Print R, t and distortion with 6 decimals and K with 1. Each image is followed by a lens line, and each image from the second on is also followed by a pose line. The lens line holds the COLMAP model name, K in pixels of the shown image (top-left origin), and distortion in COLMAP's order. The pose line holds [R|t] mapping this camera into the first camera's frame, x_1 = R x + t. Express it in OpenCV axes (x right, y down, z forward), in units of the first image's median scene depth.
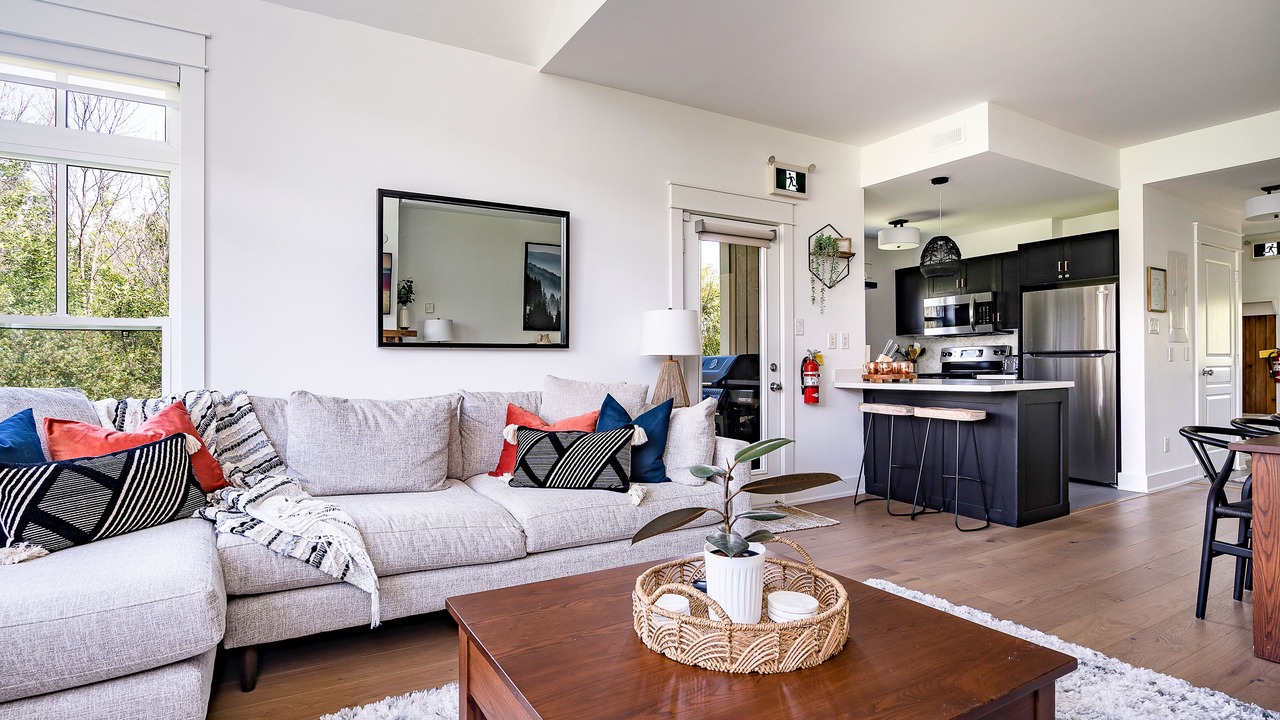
lens RADIAL K [[639.2, 0, 618.9], [0, 639.2, 360.4], [0, 0, 1]] dist [-0.003307, 0.000924]
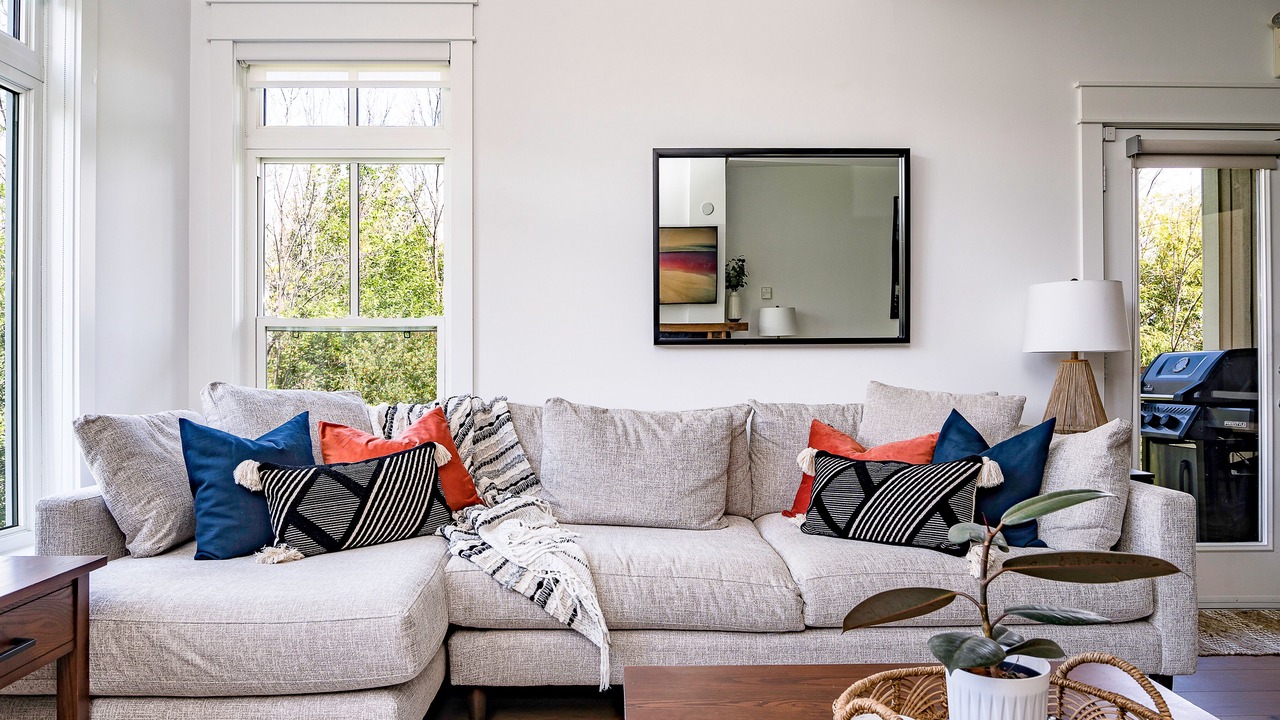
lens RADIAL K [[852.4, 0, 640.0], [0, 852.4, 360.0], [0, 0, 1]] dist [-0.019393, 0.000494]
pose [[0.882844, -0.005556, -0.469633, 0.162160], [0.005198, 0.999984, -0.002058, 0.000025], [0.469637, -0.000624, 0.882859, 0.063677]]
